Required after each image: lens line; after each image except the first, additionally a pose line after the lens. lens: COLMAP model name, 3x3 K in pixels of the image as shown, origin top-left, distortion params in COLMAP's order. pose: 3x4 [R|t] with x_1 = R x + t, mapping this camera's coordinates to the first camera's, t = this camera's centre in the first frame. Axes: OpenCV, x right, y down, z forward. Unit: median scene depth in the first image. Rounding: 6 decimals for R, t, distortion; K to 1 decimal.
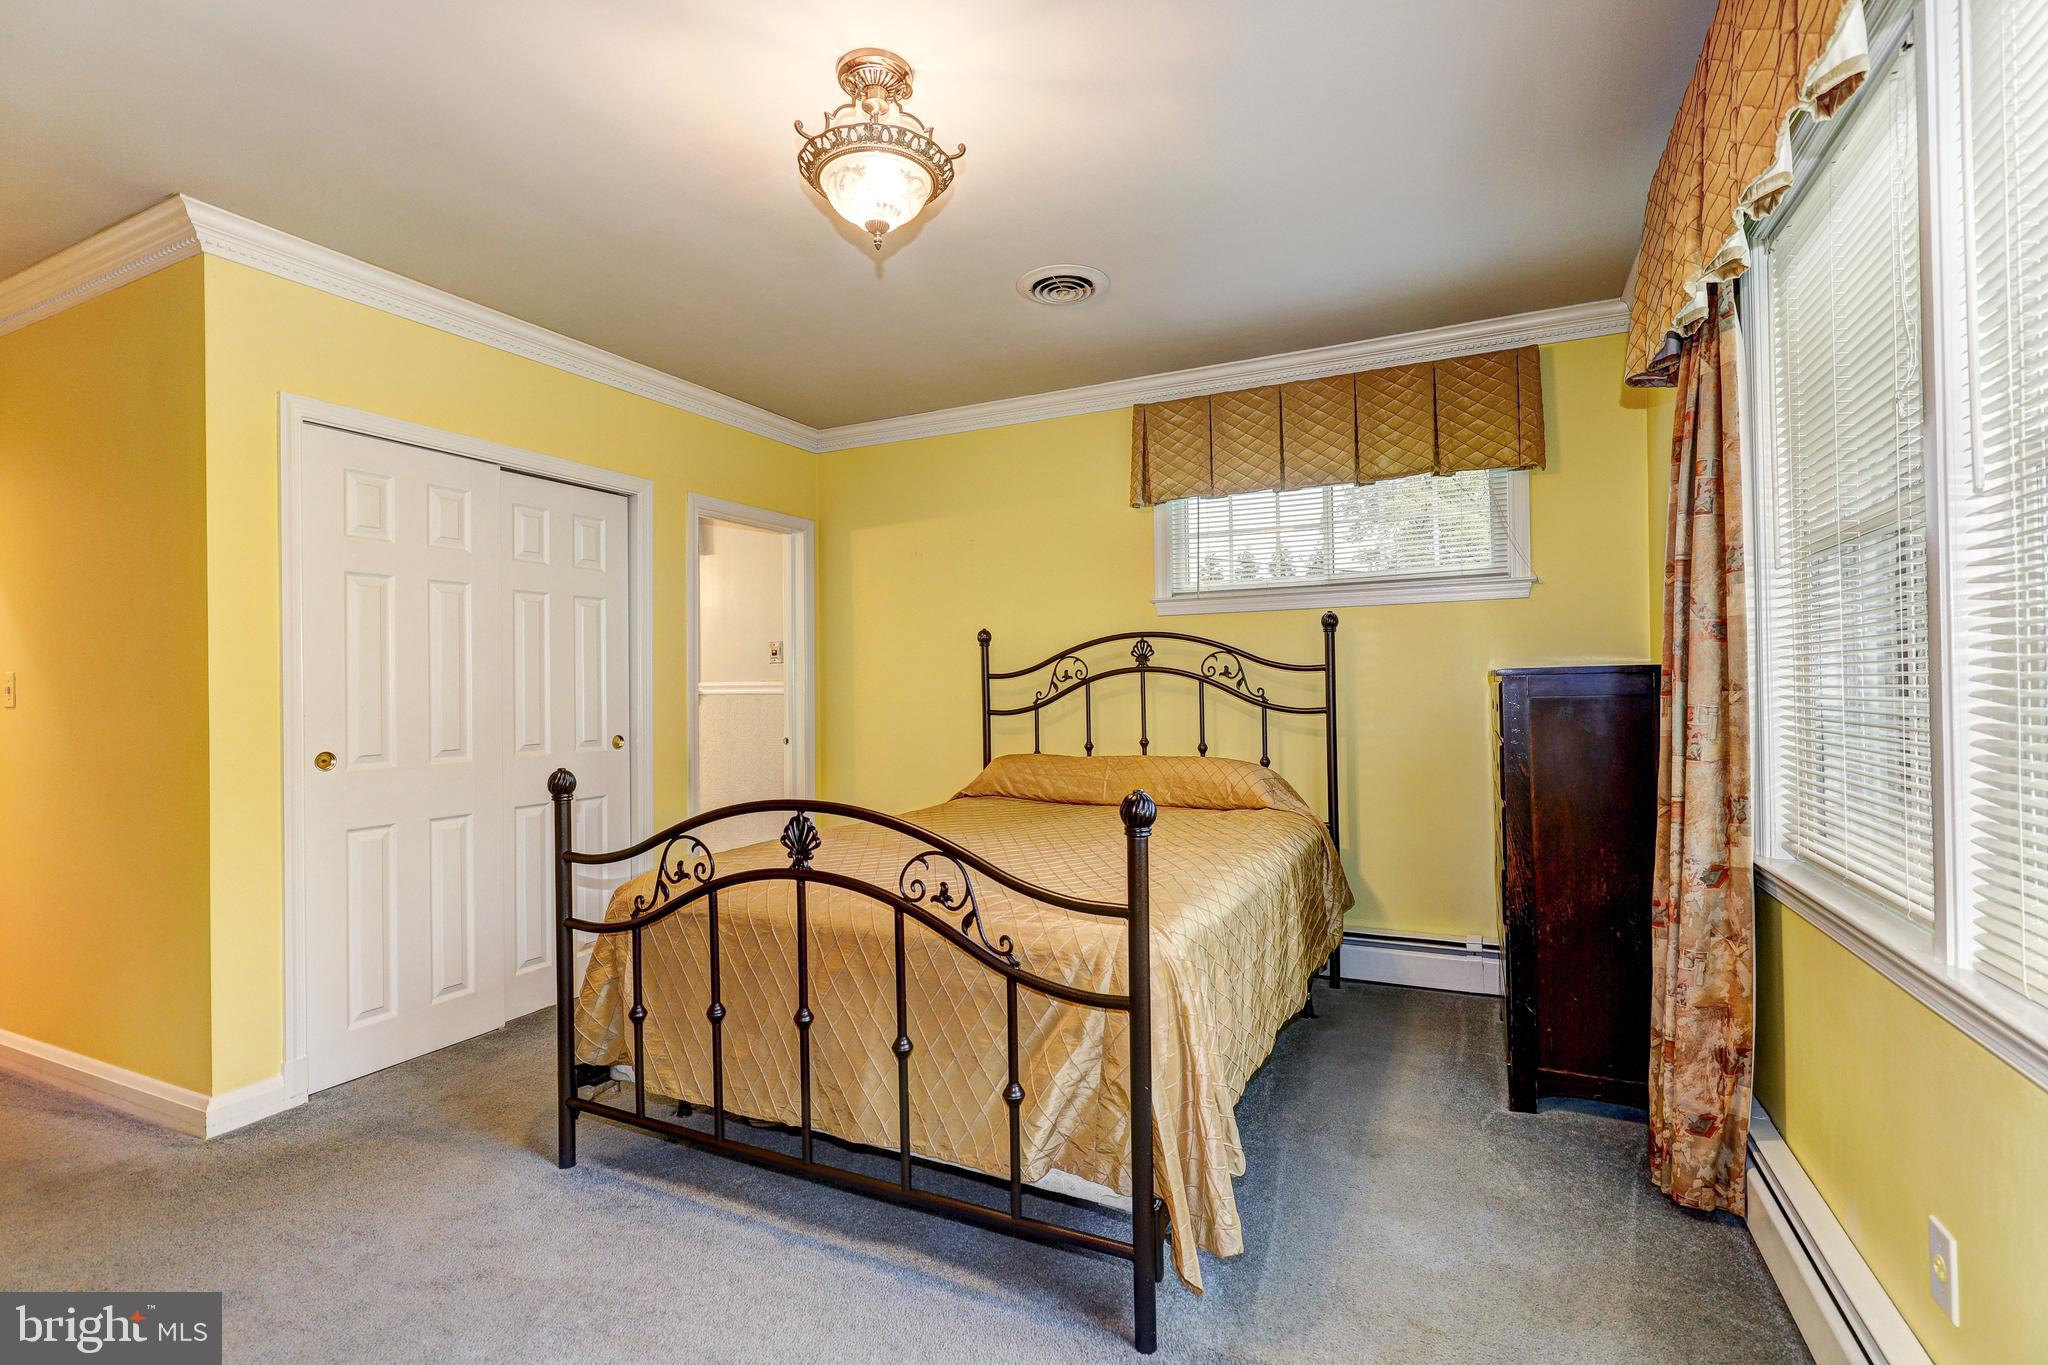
lens RADIAL K [[919.5, 0, 1031.9], [0, 919.5, 681.6], [0, 0, 1]] dist [0.001734, 0.000297]
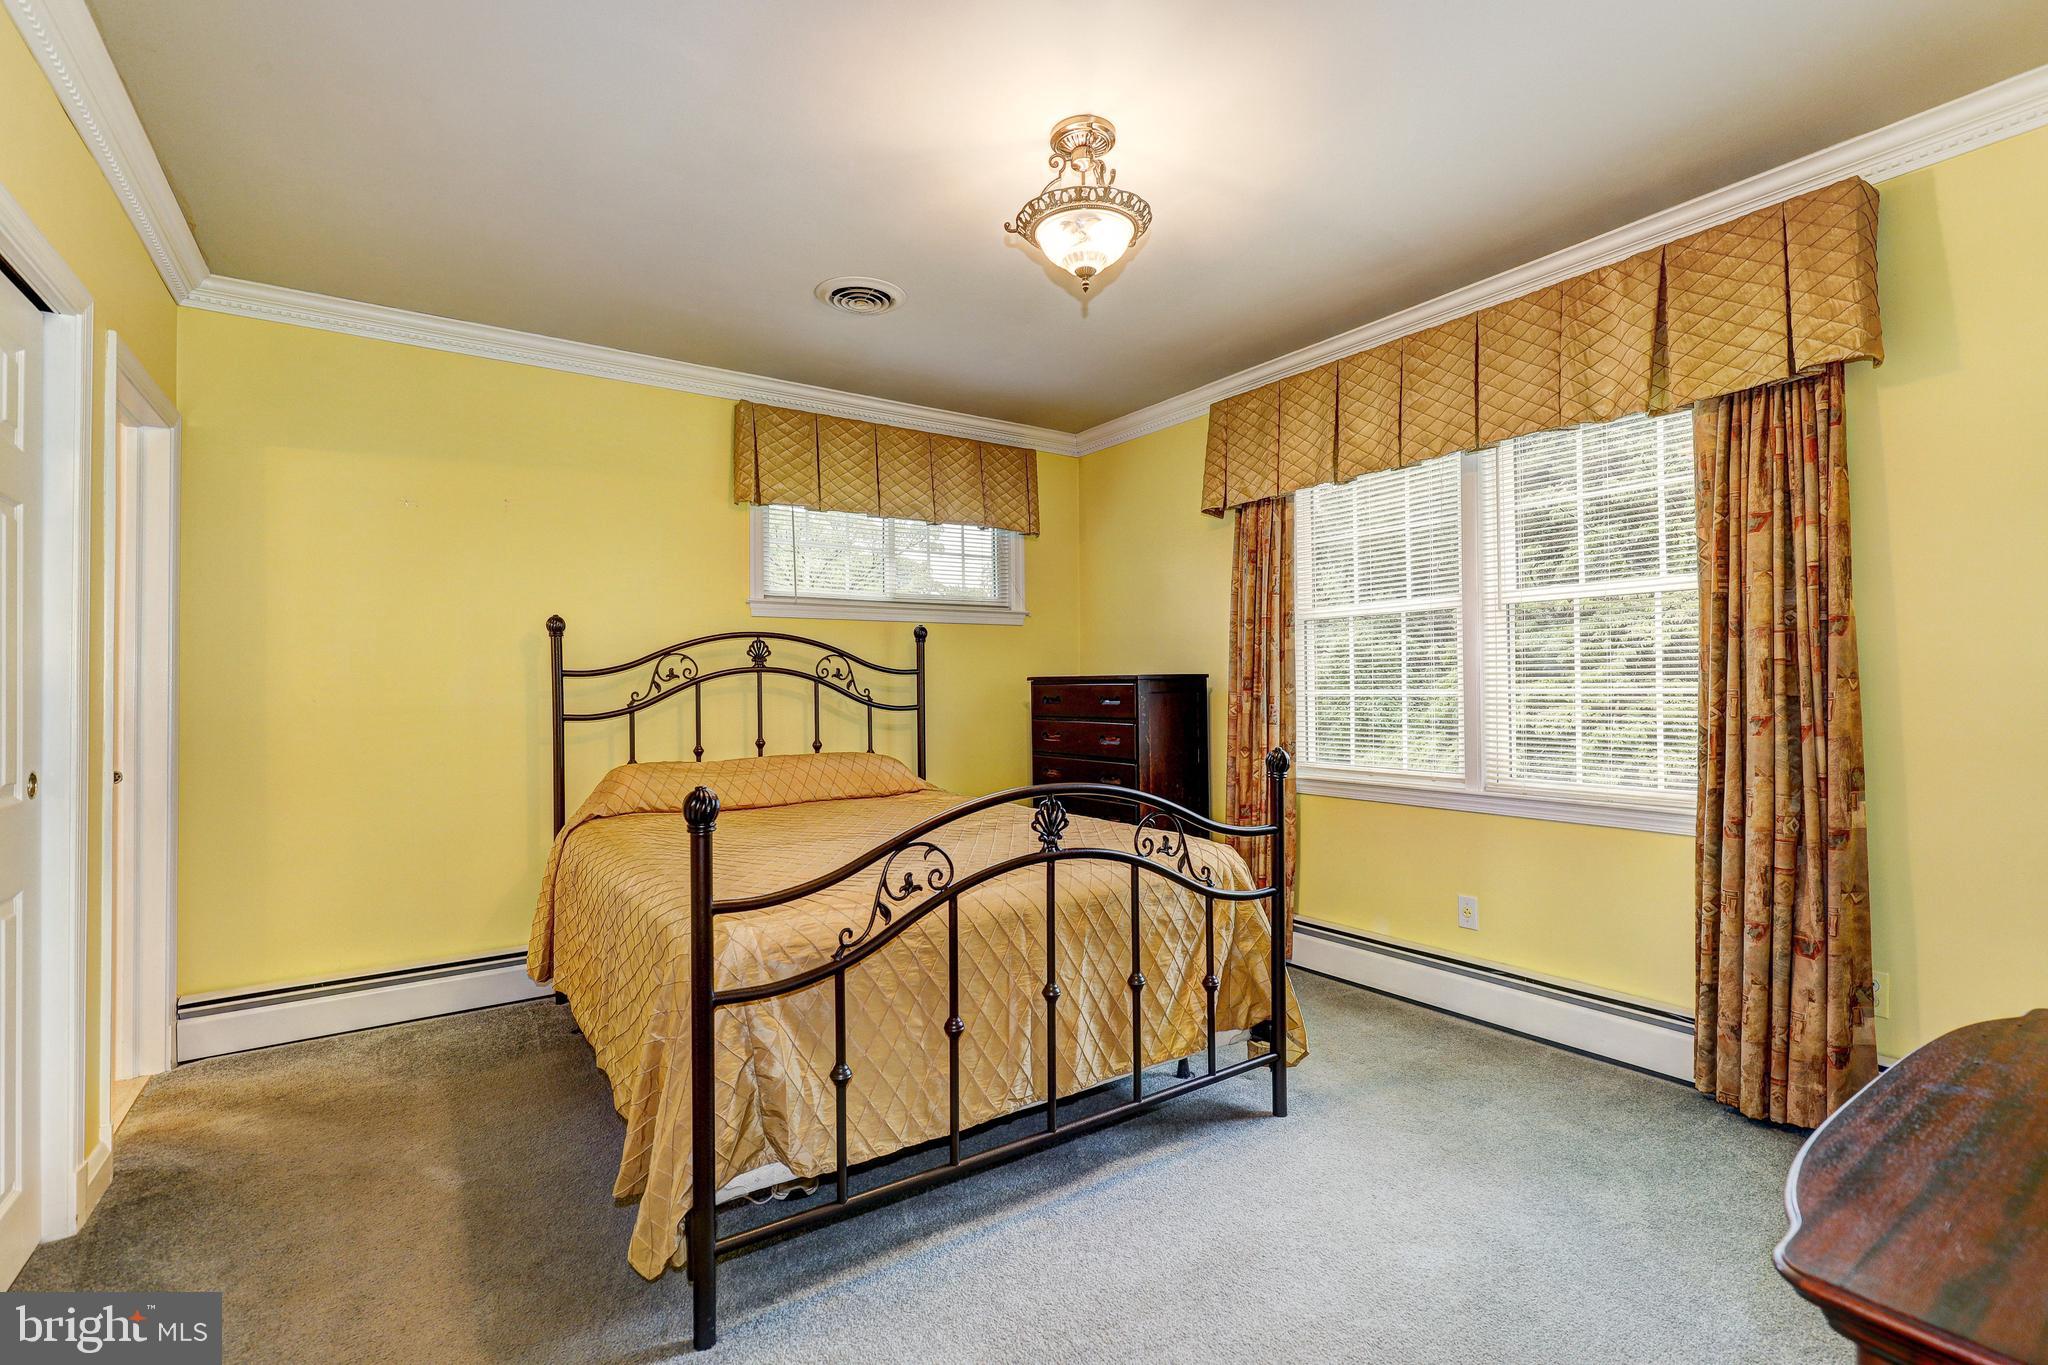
lens RADIAL K [[931.5, 0, 1029.9], [0, 931.5, 672.2], [0, 0, 1]] dist [0.000155, -0.000035]
pose [[0.500343, 0.021410, 0.865562, -0.629602], [-0.002162, 0.999722, -0.023478, 0.013001], [-0.865824, 0.009876, 0.500251, 0.256329]]
